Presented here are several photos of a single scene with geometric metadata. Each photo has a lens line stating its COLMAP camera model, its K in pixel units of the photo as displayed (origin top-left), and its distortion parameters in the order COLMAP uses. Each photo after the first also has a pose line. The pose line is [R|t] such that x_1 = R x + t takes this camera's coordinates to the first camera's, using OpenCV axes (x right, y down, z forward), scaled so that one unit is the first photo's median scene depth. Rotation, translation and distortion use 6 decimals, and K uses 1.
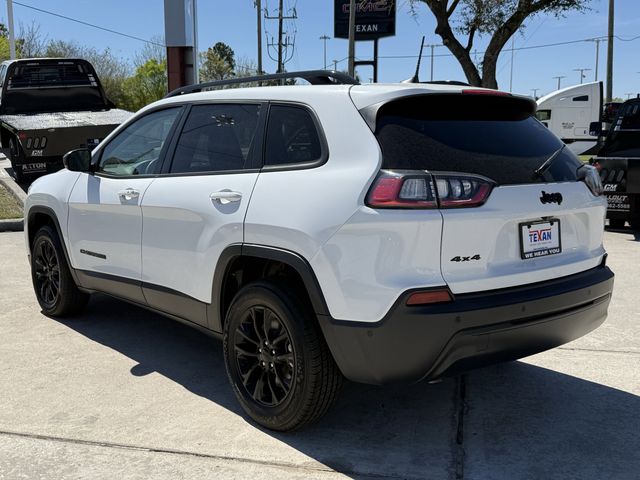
lens RADIAL K [[679.7, 0, 320.0], [0, 679.7, 240.0], [0, 0, 1]] dist [0.164904, -0.336089]
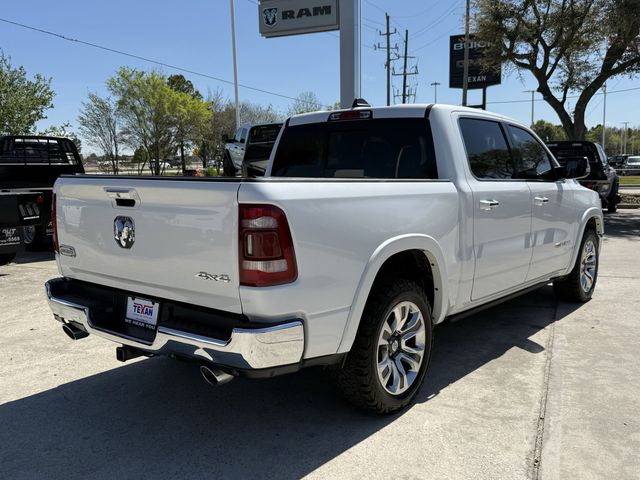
lens RADIAL K [[583.4, 0, 320.0], [0, 583.4, 240.0], [0, 0, 1]] dist [0.165343, -0.307224]
pose [[0.983571, 0.002750, -0.180501, -0.015083], [-0.007910, 0.999580, -0.027875, 0.010835], [0.180348, 0.028845, 0.983180, -0.081669]]
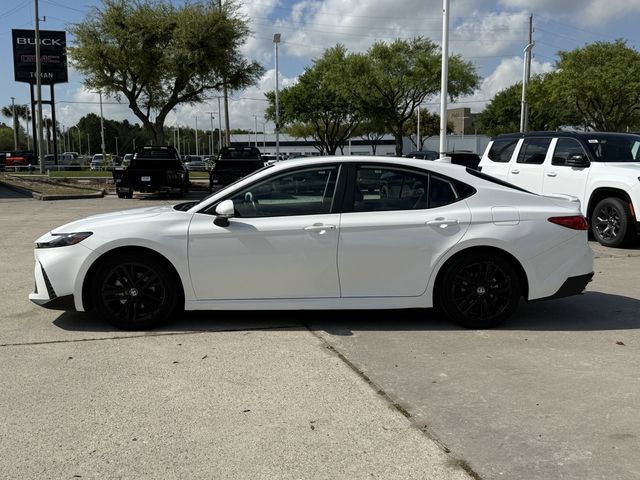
lens RADIAL K [[679.7, 0, 320.0], [0, 679.7, 240.0], [0, 0, 1]] dist [0.164904, -0.336089]
pose [[0.879058, -0.061122, 0.472781, -0.103277], [0.078357, 0.996783, -0.016826, 0.048581], [-0.470232, 0.051837, 0.881019, -0.319754]]
